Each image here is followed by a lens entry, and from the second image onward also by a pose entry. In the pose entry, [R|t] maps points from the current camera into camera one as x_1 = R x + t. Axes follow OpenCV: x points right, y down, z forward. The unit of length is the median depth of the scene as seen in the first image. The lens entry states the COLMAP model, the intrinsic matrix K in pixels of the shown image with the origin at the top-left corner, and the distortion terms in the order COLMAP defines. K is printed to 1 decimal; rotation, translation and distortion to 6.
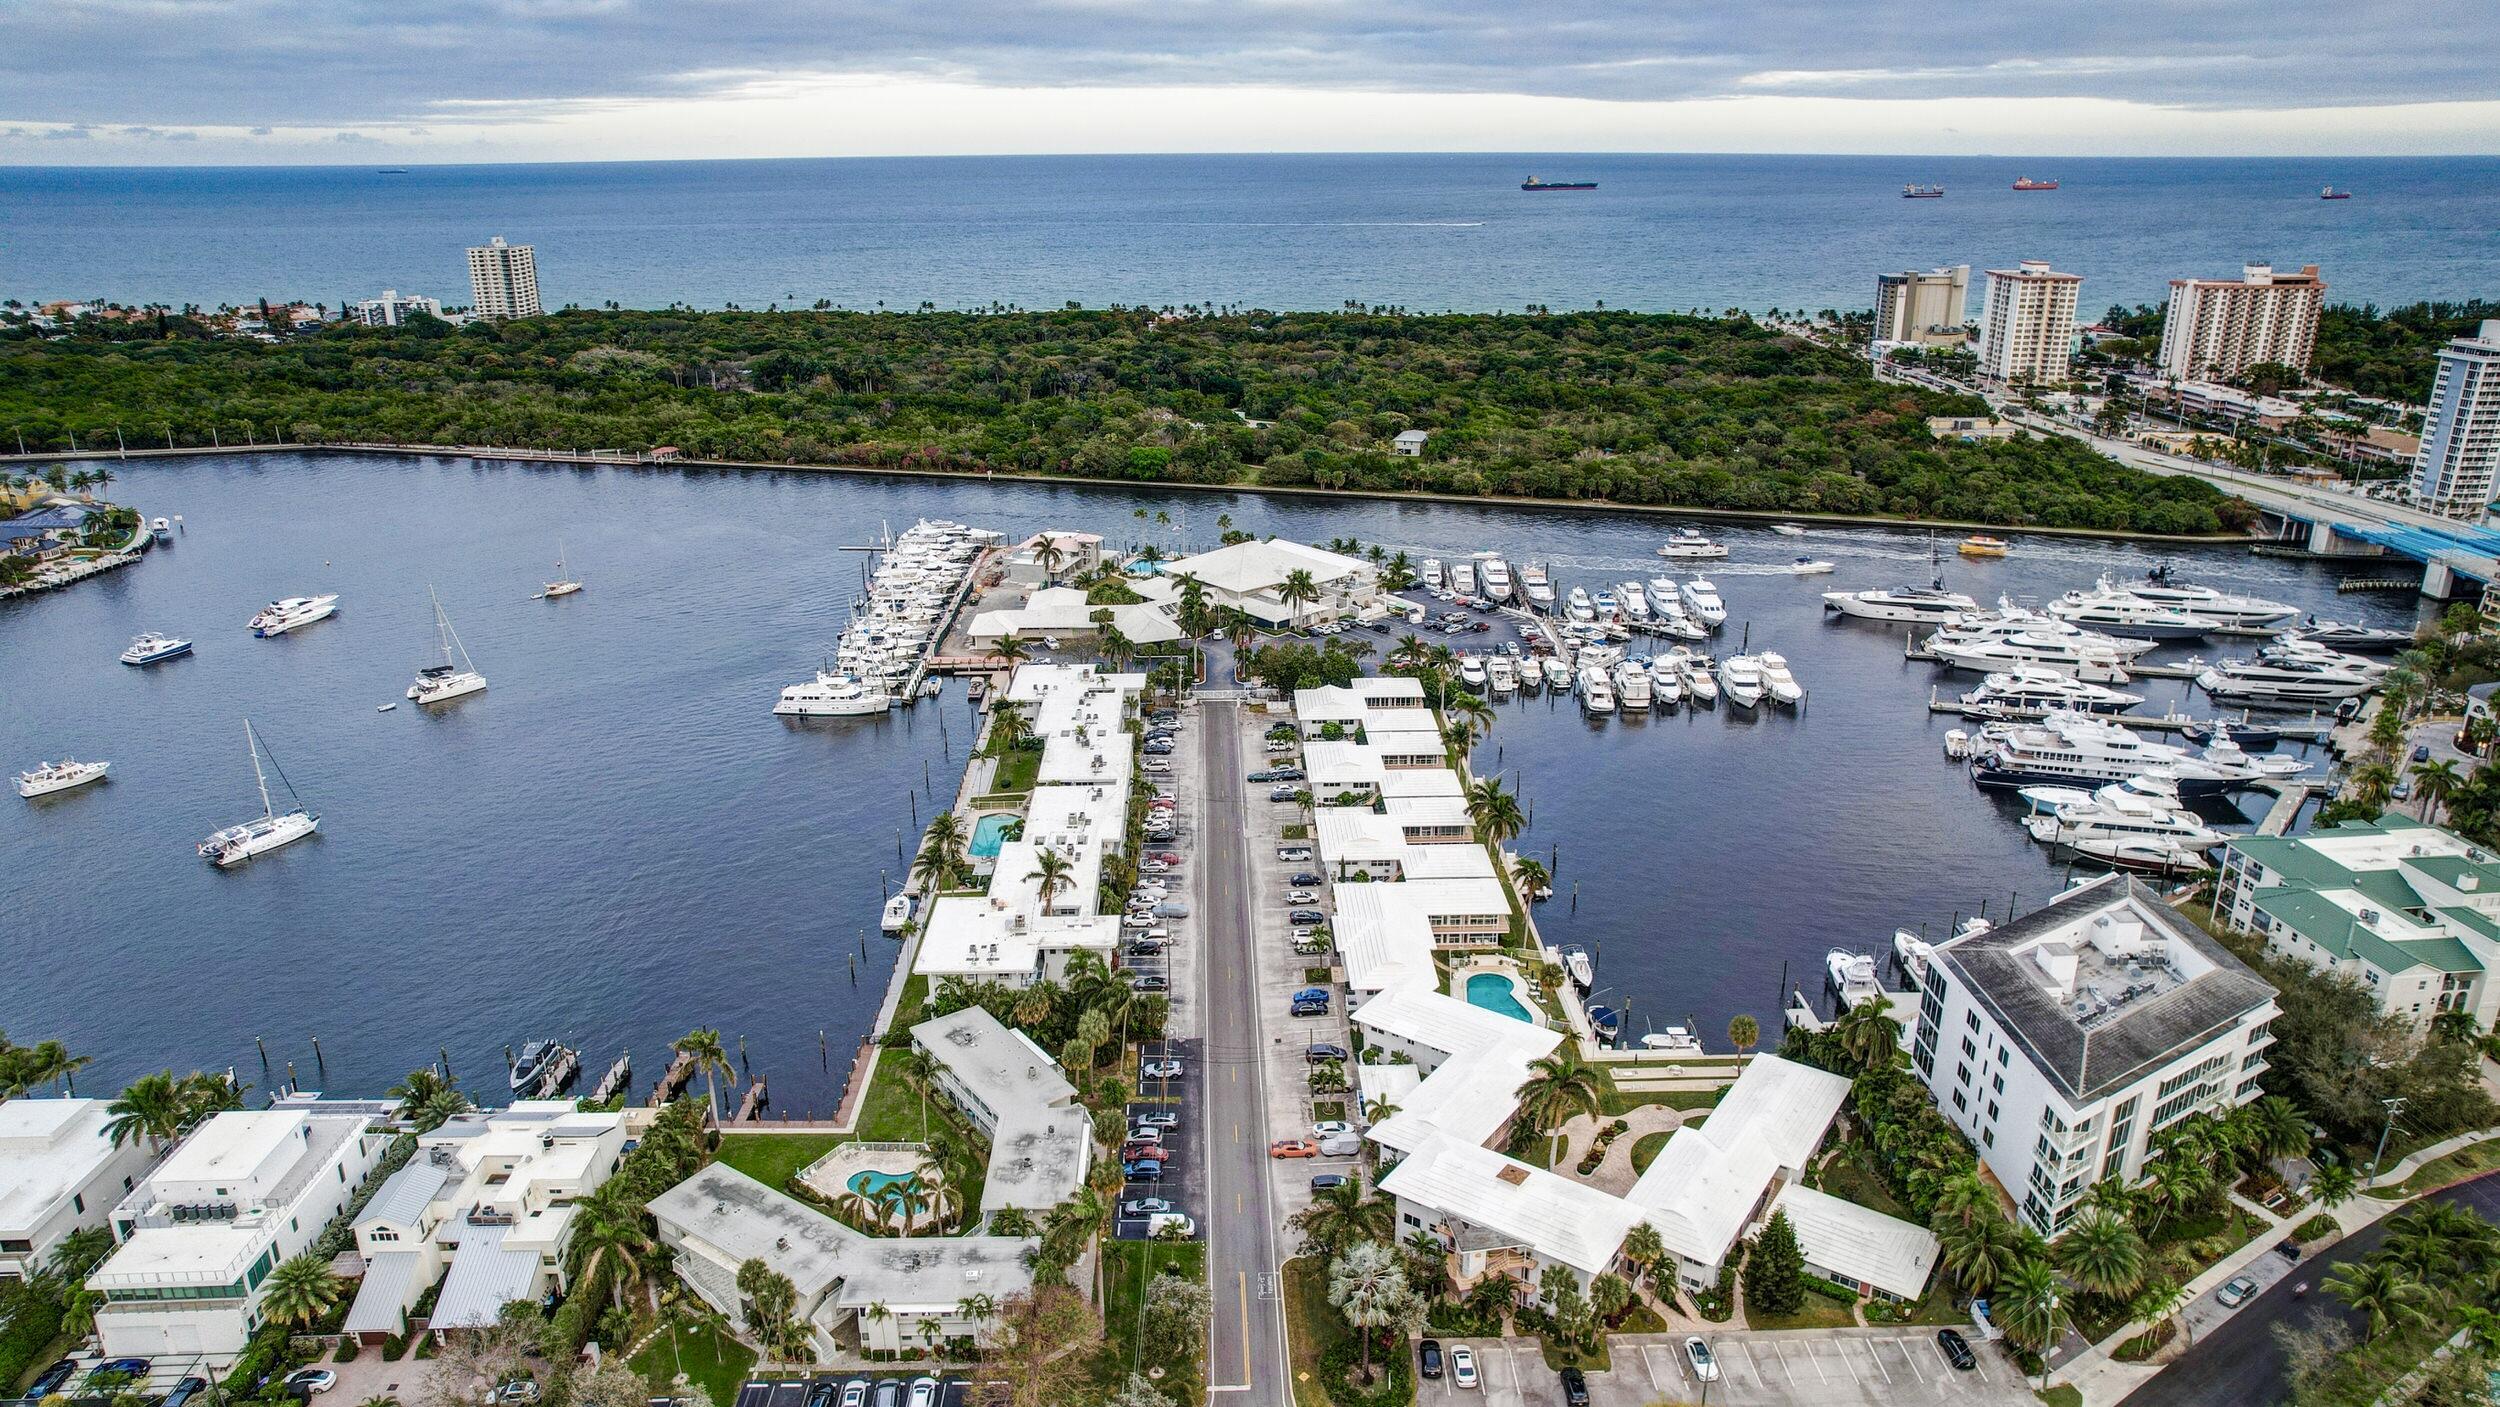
lens RADIAL K [[1605.5, 0, 1260.1], [0, 1605.5, 703.1], [0, 0, 1]] dist [-0.069714, 0.060790]
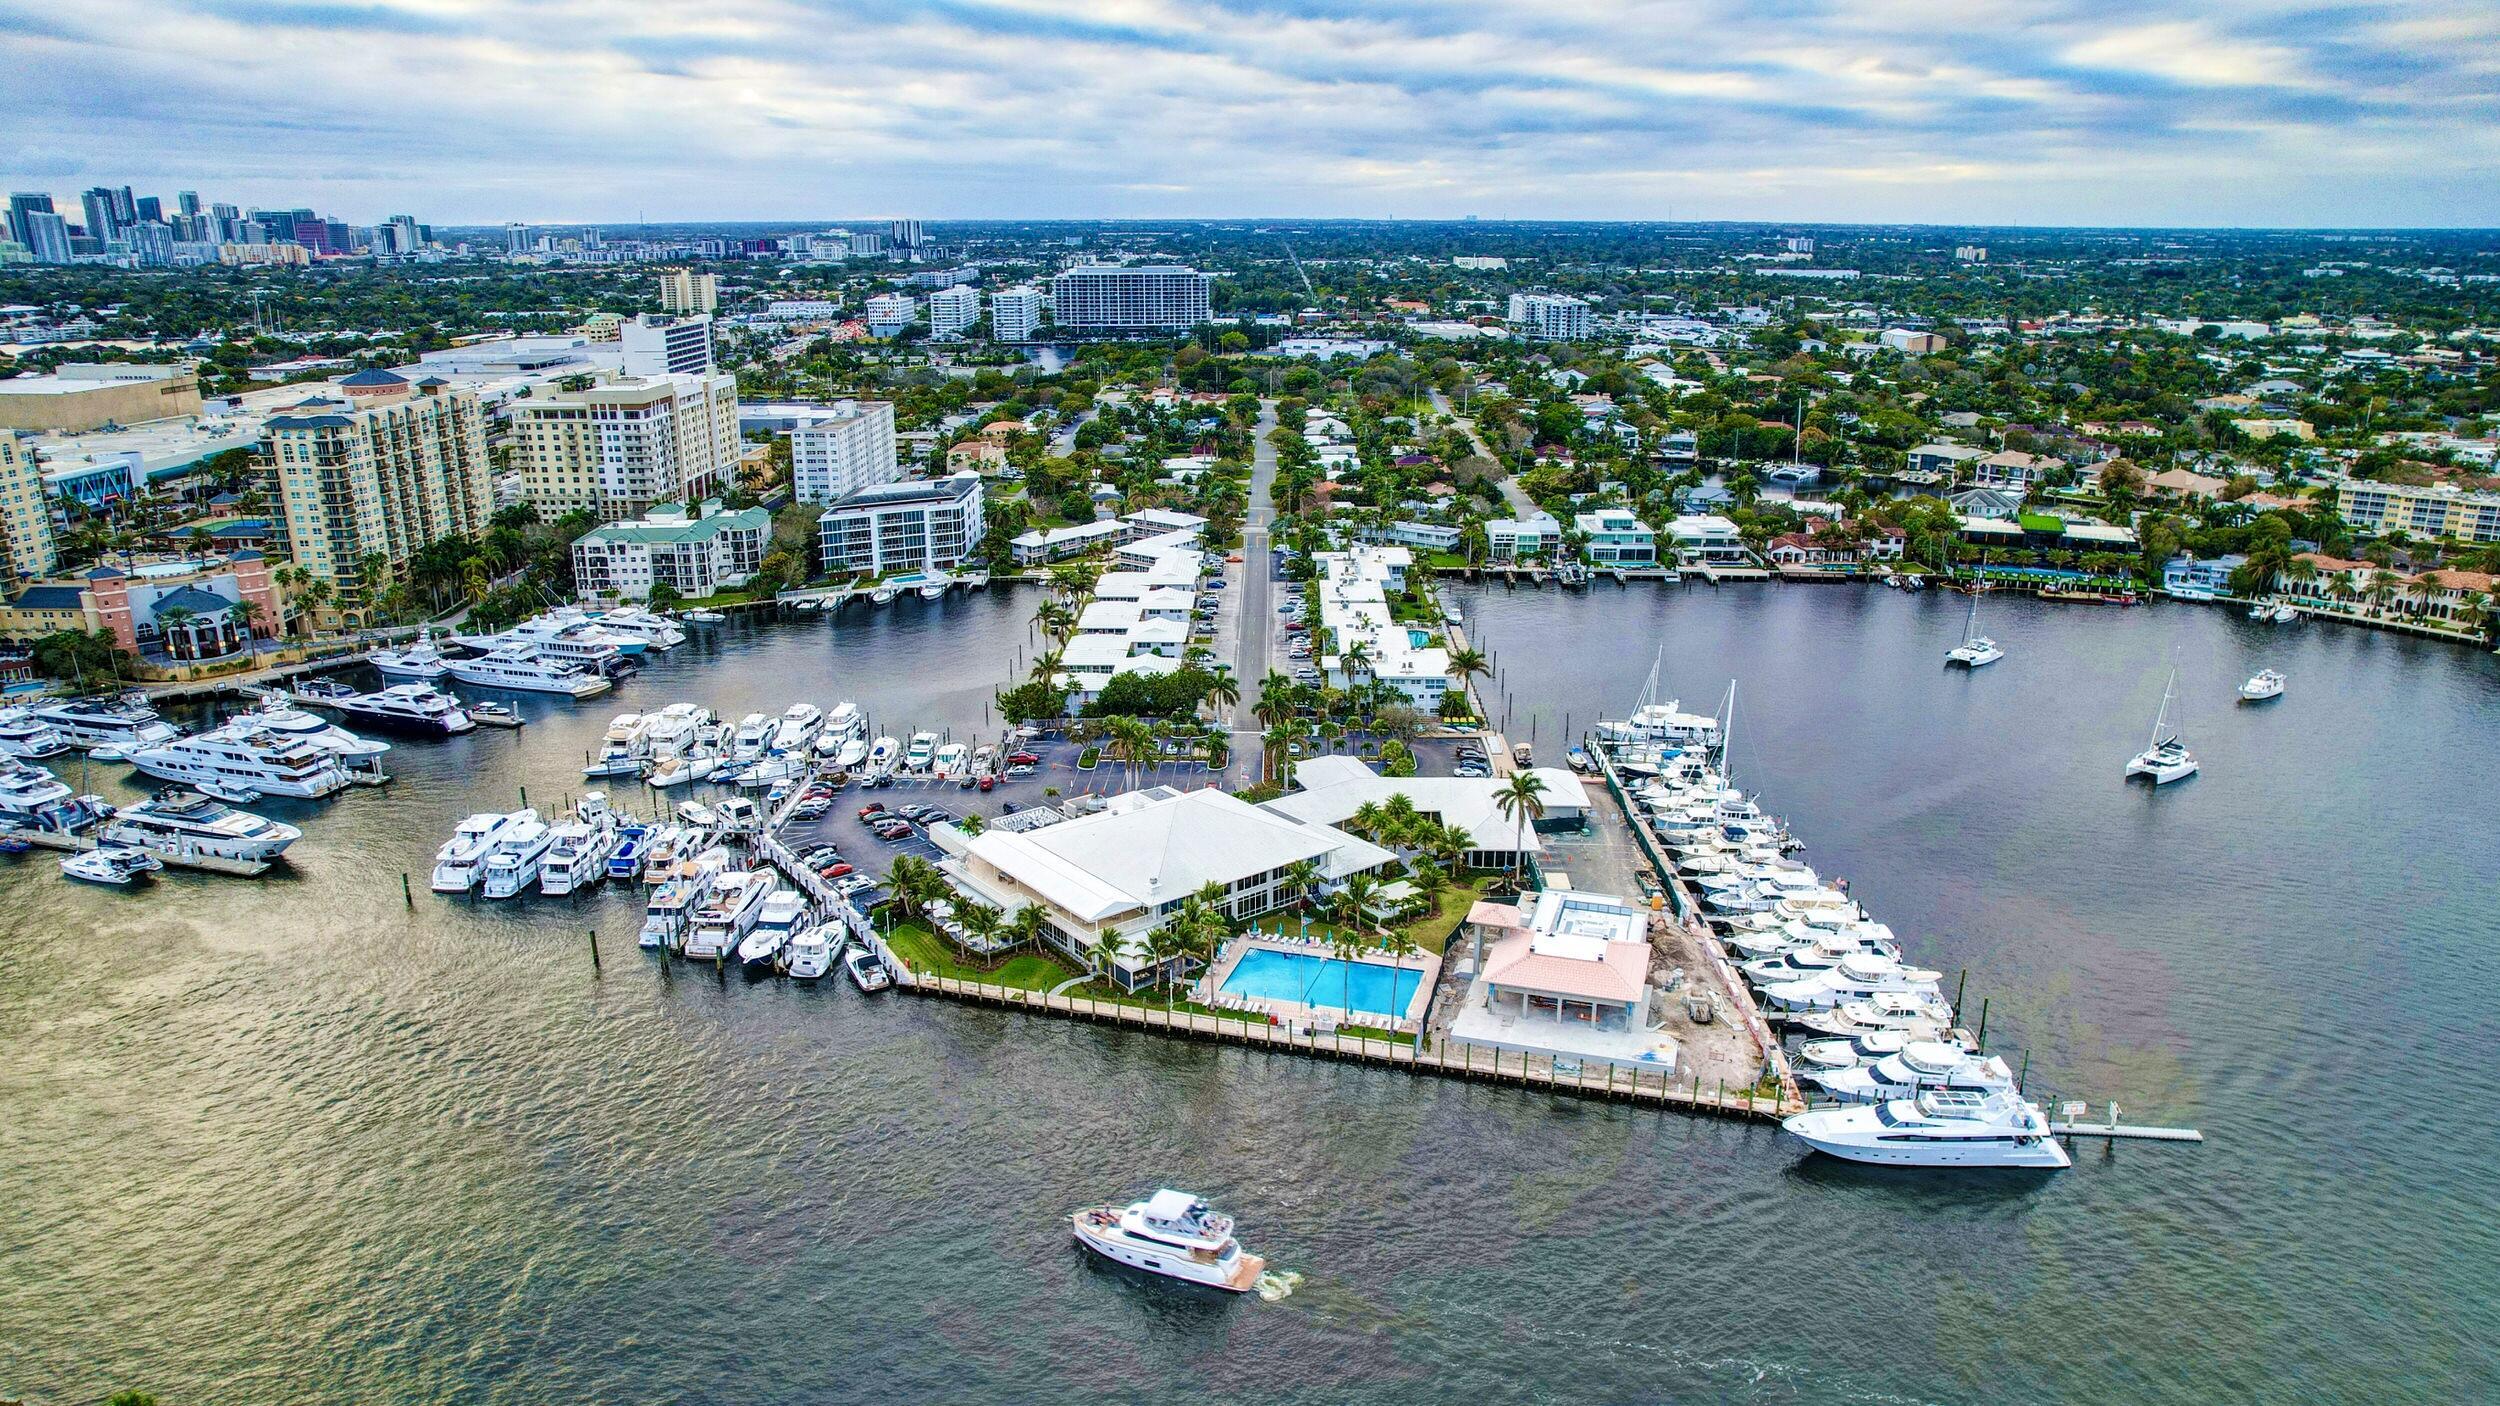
lens RADIAL K [[1624.5, 0, 1258.9], [0, 1624.5, 703.3], [0, 0, 1]] dist [-0.085498, 0.086206]
pose [[-0.998954, -0.009228, 0.044785, -0.053937], [0.019145, 0.805038, 0.592915, -0.438862], [-0.041525, 0.593152, -0.804019, 1.335098]]
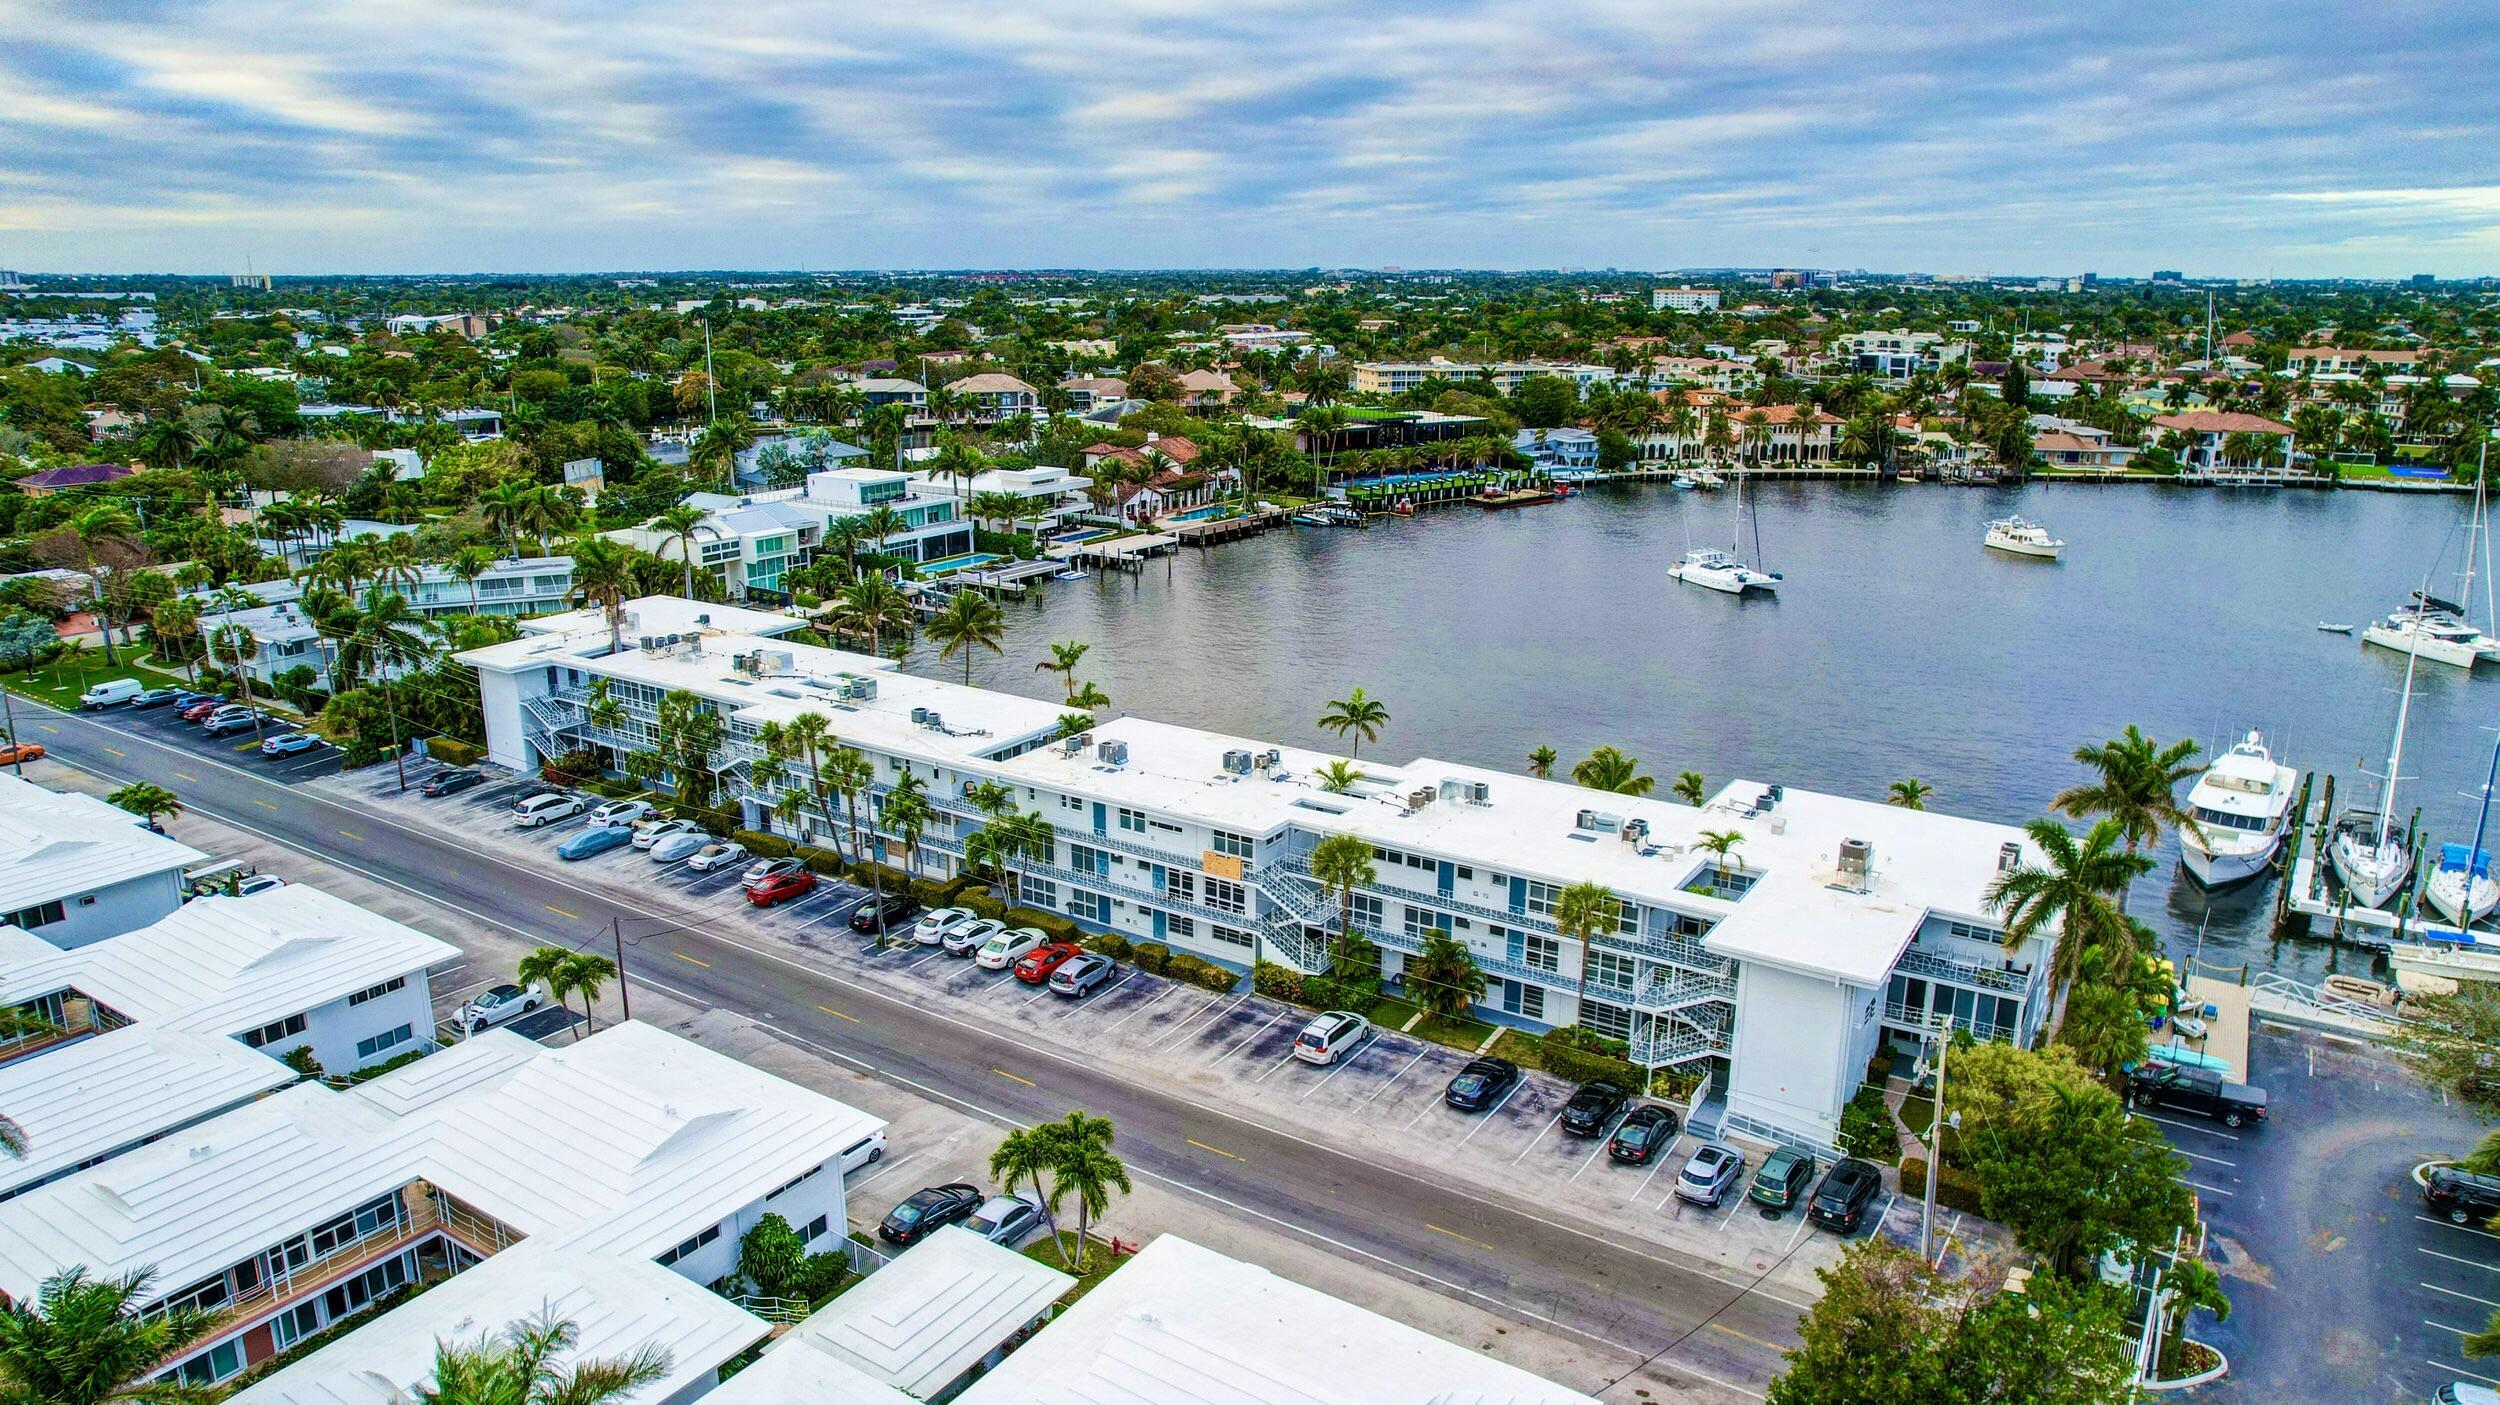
lens RADIAL K [[1621.3, 0, 1250.0], [0, 1621.3, 702.5], [0, 0, 1]] dist [-0.068960, 0.062018]
pose [[-0.580150, 0.214989, -0.785624, 0.109693], [-0.271410, 0.858387, 0.435326, -0.092740], [0.767960, 0.465781, -0.439643, 0.740744]]
